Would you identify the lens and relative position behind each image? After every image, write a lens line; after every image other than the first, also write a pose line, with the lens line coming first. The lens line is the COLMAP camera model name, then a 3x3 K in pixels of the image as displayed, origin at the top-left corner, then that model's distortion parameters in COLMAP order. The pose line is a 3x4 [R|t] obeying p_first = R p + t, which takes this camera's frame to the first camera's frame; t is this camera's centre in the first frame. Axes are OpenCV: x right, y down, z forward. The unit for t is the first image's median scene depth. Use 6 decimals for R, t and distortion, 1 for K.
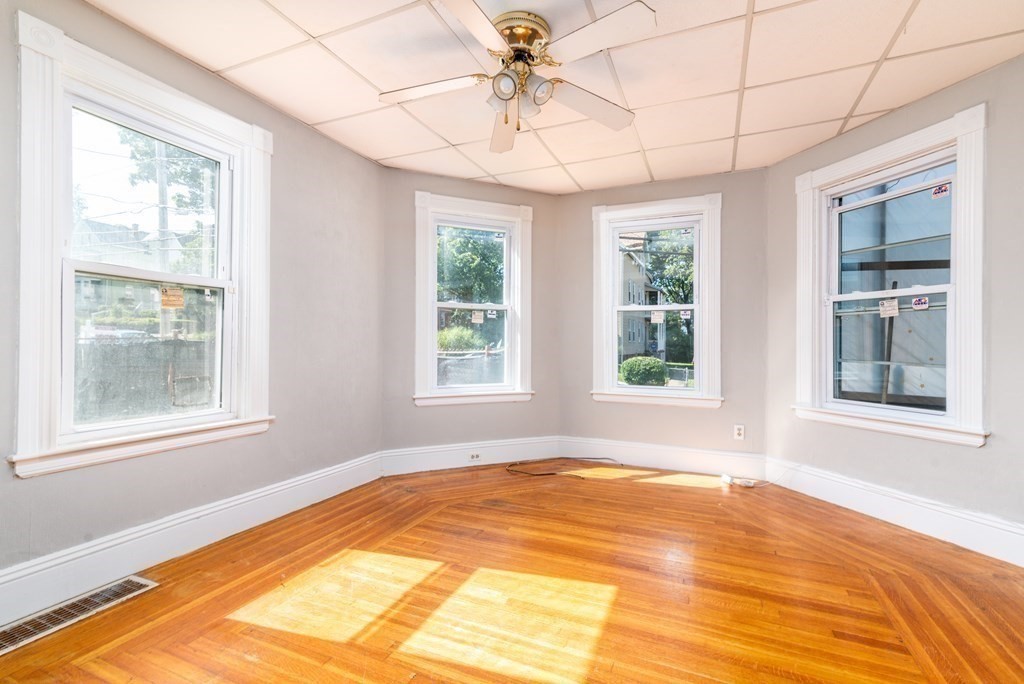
lens RADIAL K [[459.6, 0, 509.9], [0, 459.6, 340.4], [0, 0, 1]] dist [0.016870, 0.000652]
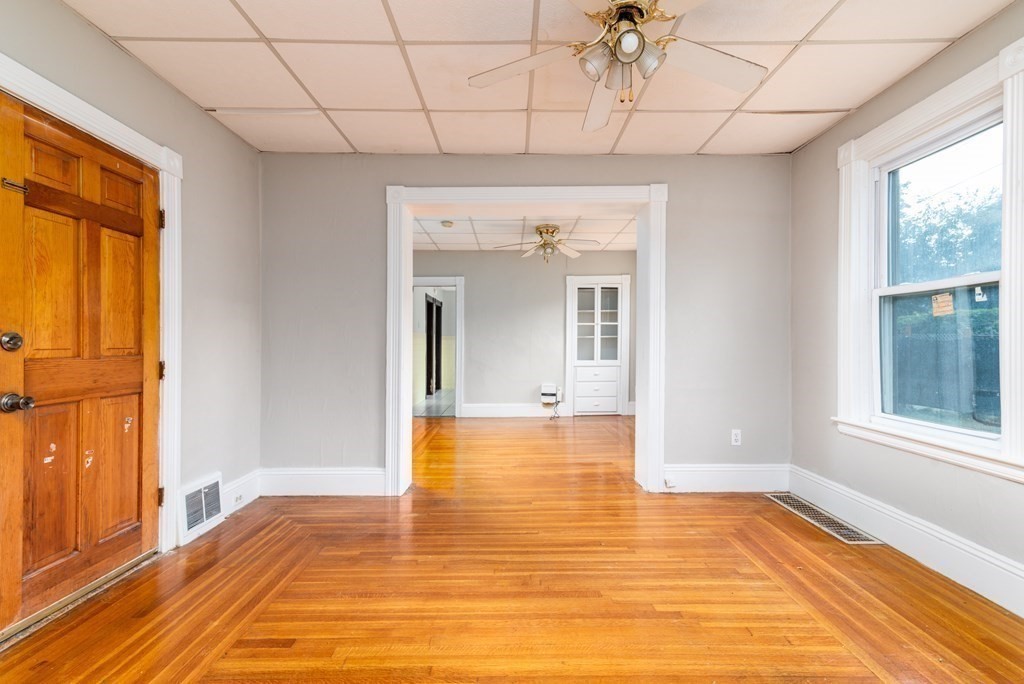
lens RADIAL K [[459.6, 0, 515.6], [0, 459.6, 346.6], [0, 0, 1]] dist [0.016870, 0.000652]
pose [[-0.915472, -0.007659, -0.402309, 0.570533], [-0.004971, 0.999958, -0.007725, 0.009792], [0.402351, -0.005072, -0.915472, 1.789895]]
